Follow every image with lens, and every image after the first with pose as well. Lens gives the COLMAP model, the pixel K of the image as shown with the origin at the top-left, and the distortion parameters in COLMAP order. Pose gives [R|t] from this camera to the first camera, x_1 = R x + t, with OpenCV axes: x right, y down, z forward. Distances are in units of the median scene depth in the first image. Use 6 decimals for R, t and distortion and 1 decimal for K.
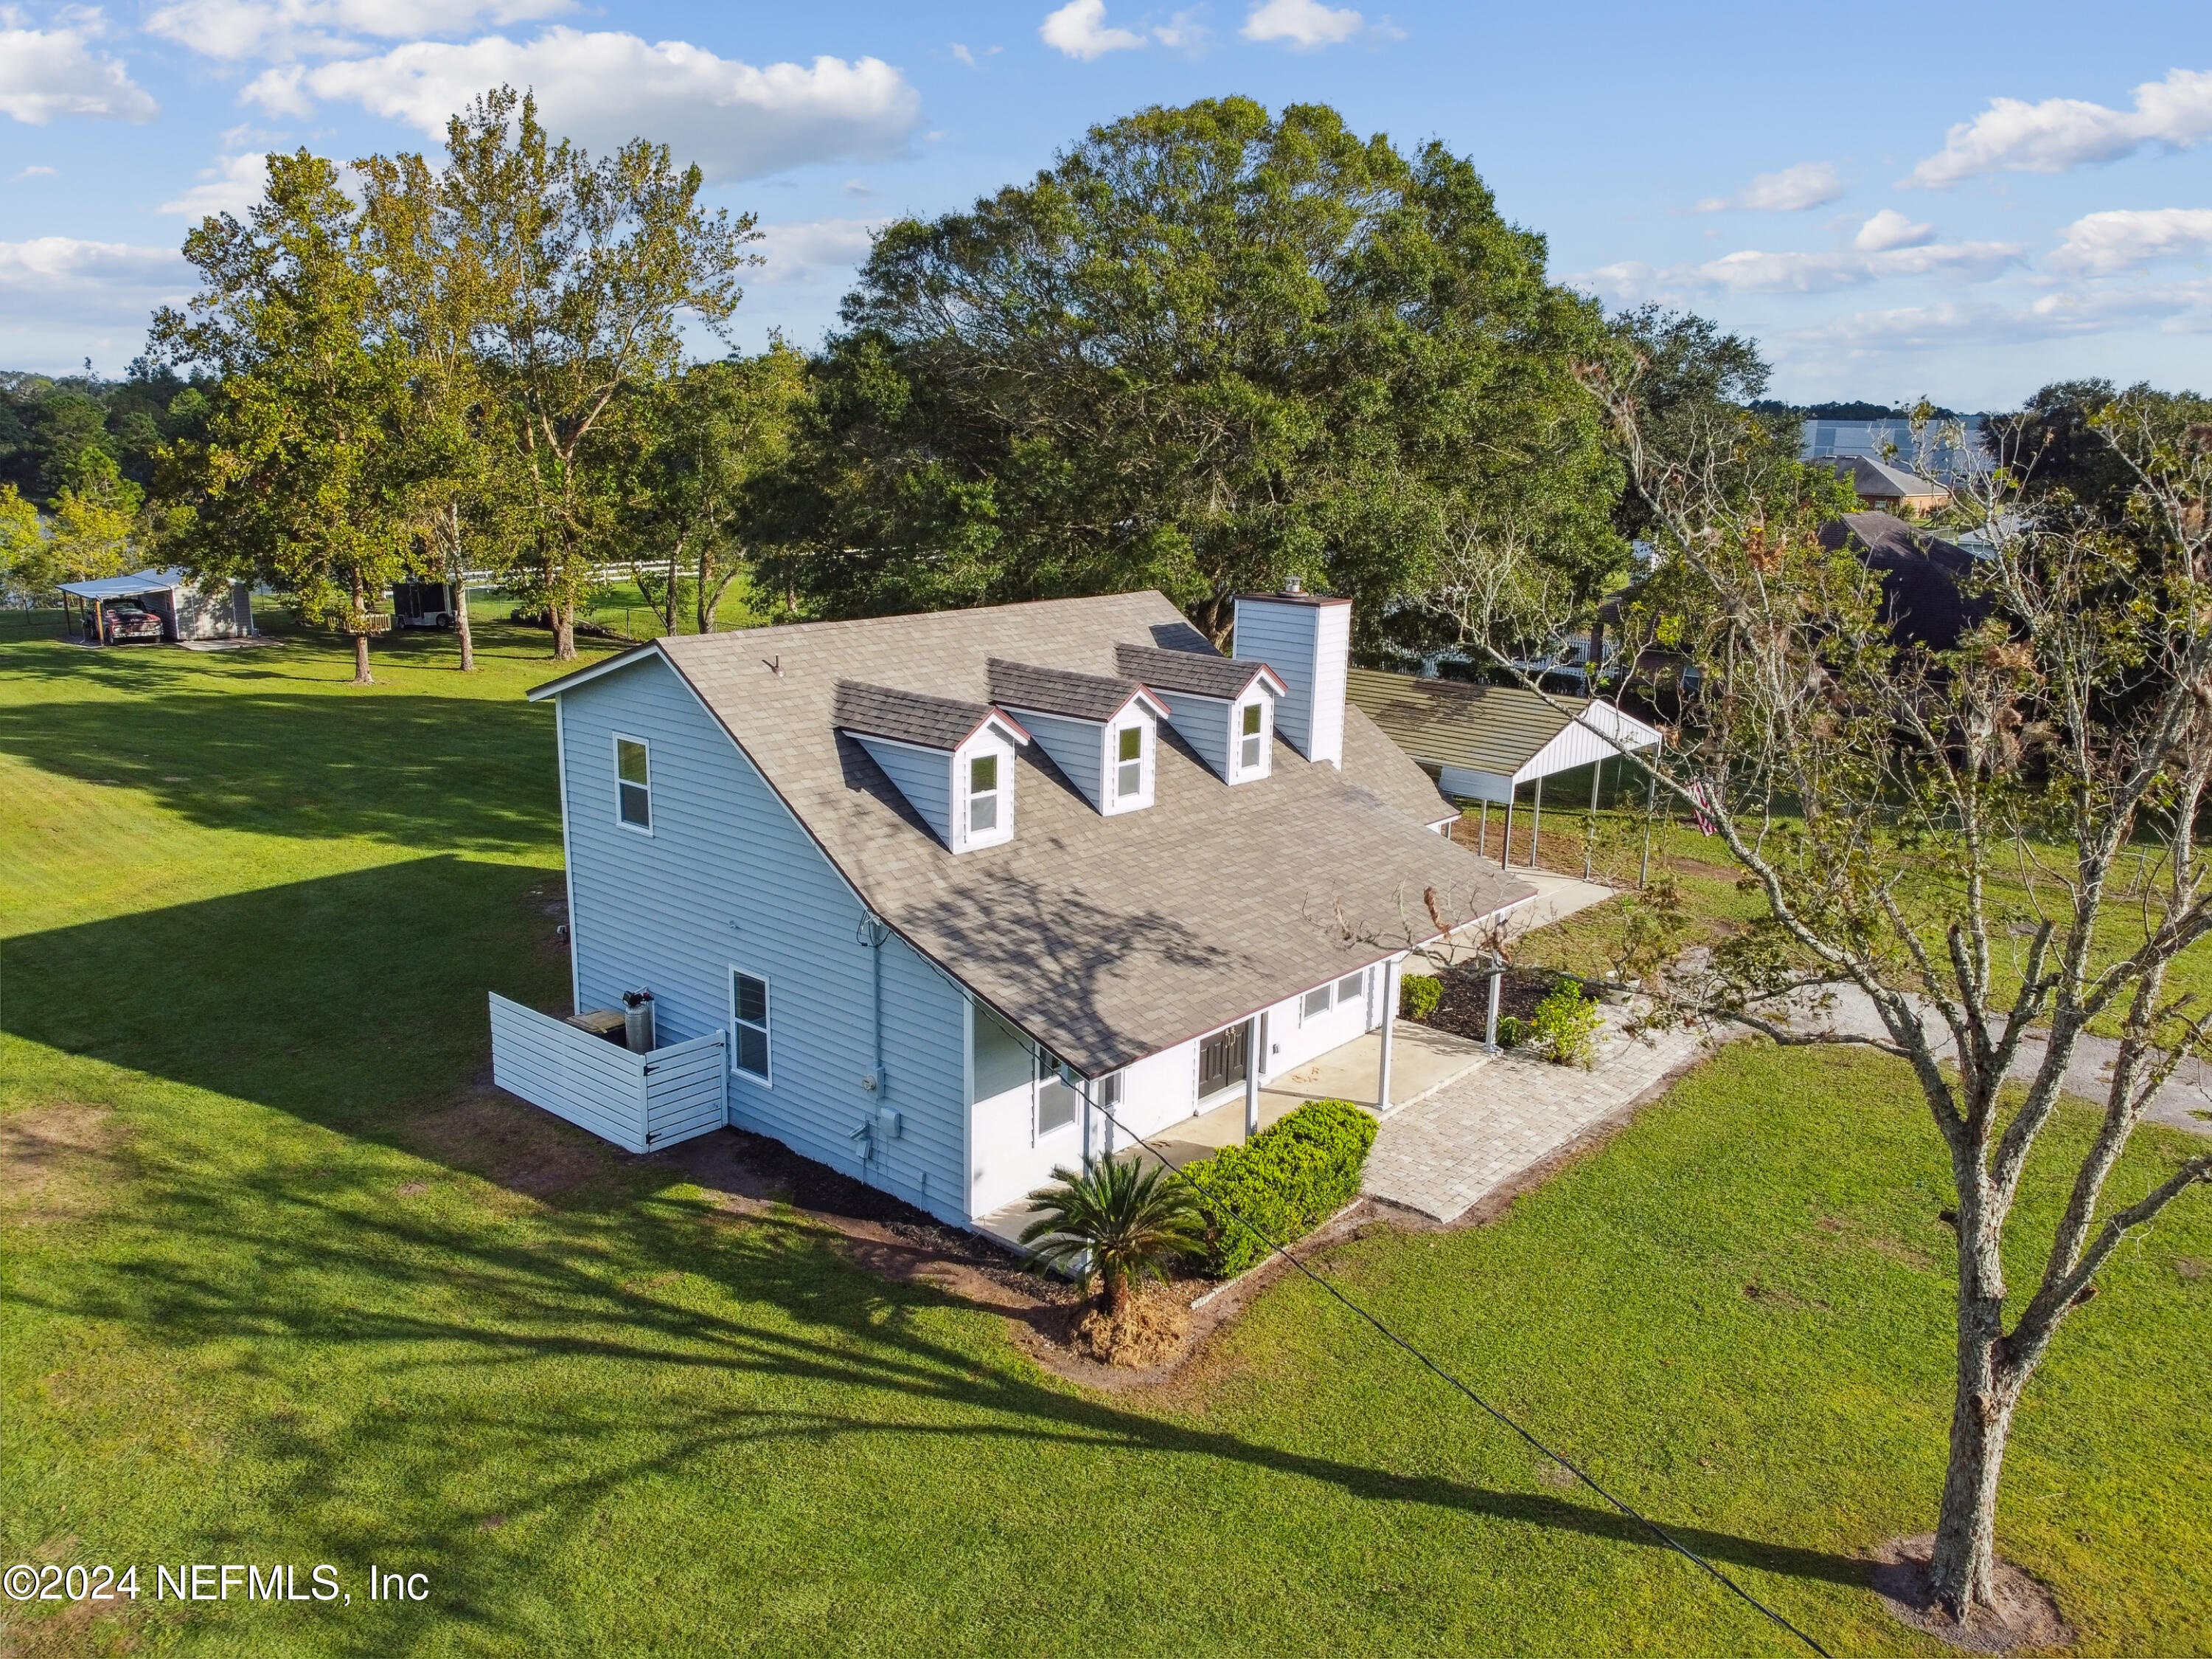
lens RADIAL K [[1676.6, 0, 1106.0], [0, 1676.6, 829.5], [0, 0, 1]] dist [0.008588, -0.009863]
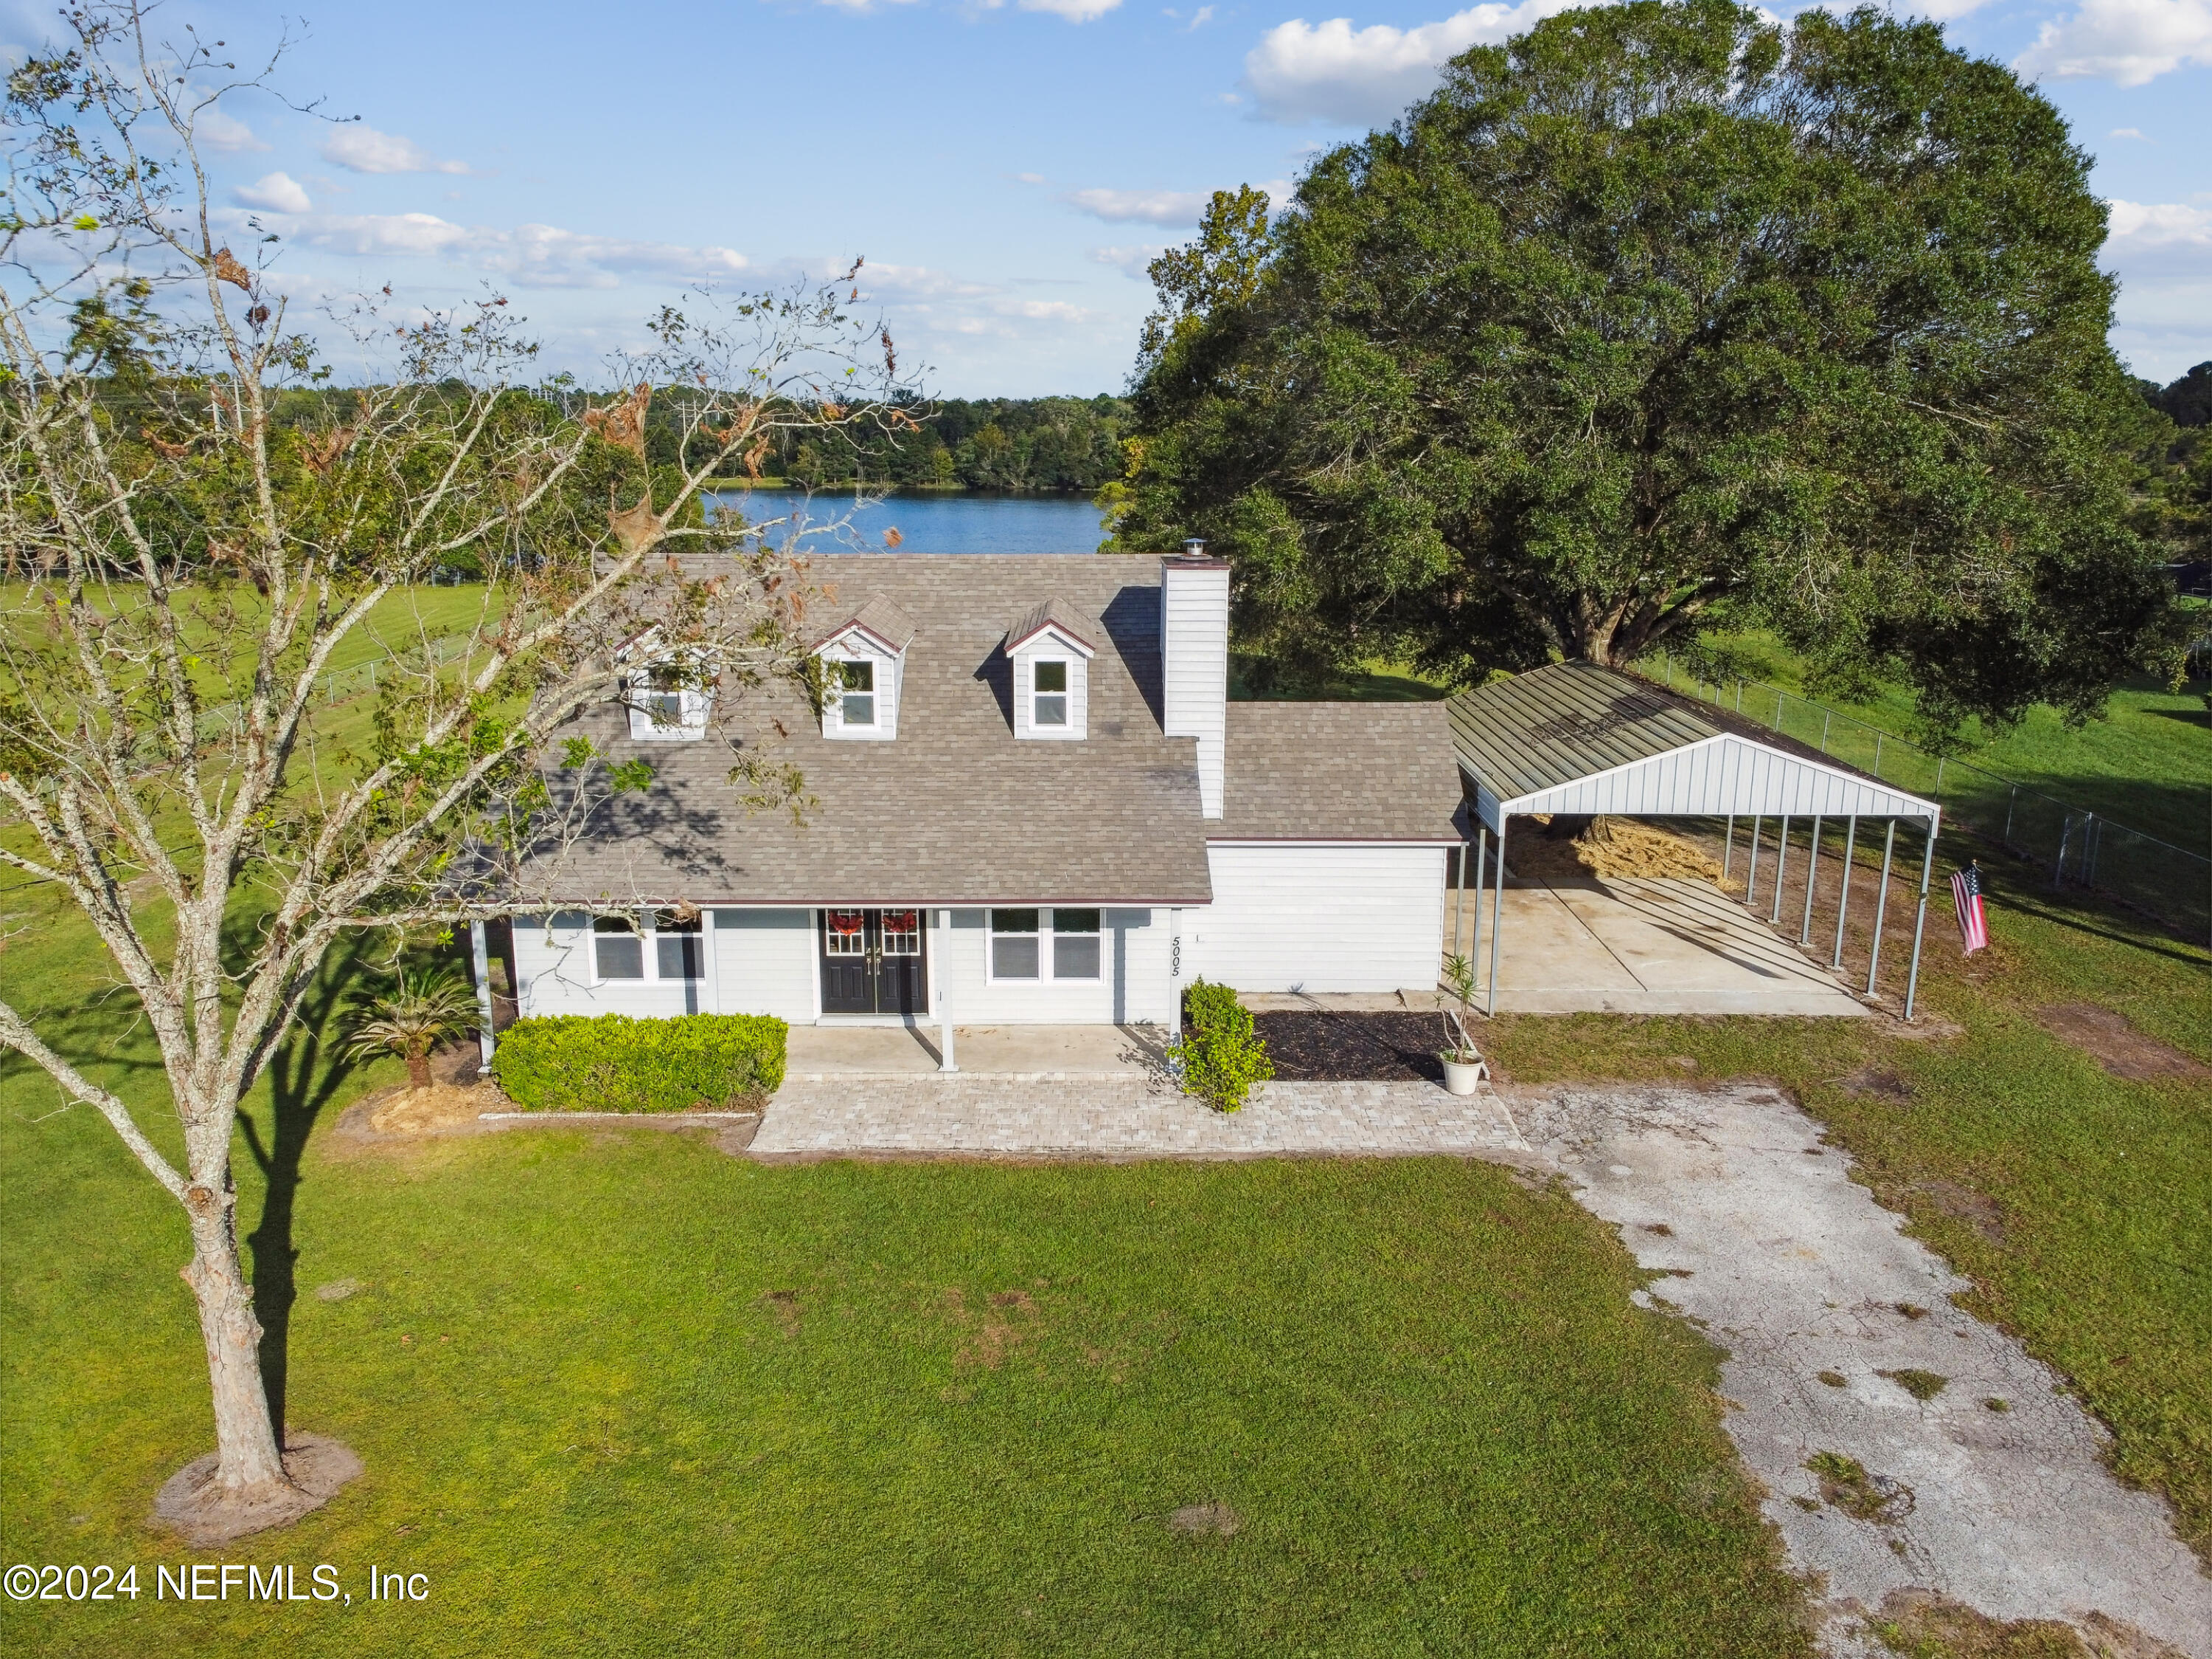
lens RADIAL K [[1687.5, 0, 1108.5], [0, 1687.5, 797.2], [0, 0, 1]] dist [0.007201, -0.006671]
pose [[0.665857, 0.150428, -0.730758, 1.106423], [-0.170132, 0.984271, 0.047592, -0.063286], [0.726423, 0.092636, 0.680976, 0.465564]]
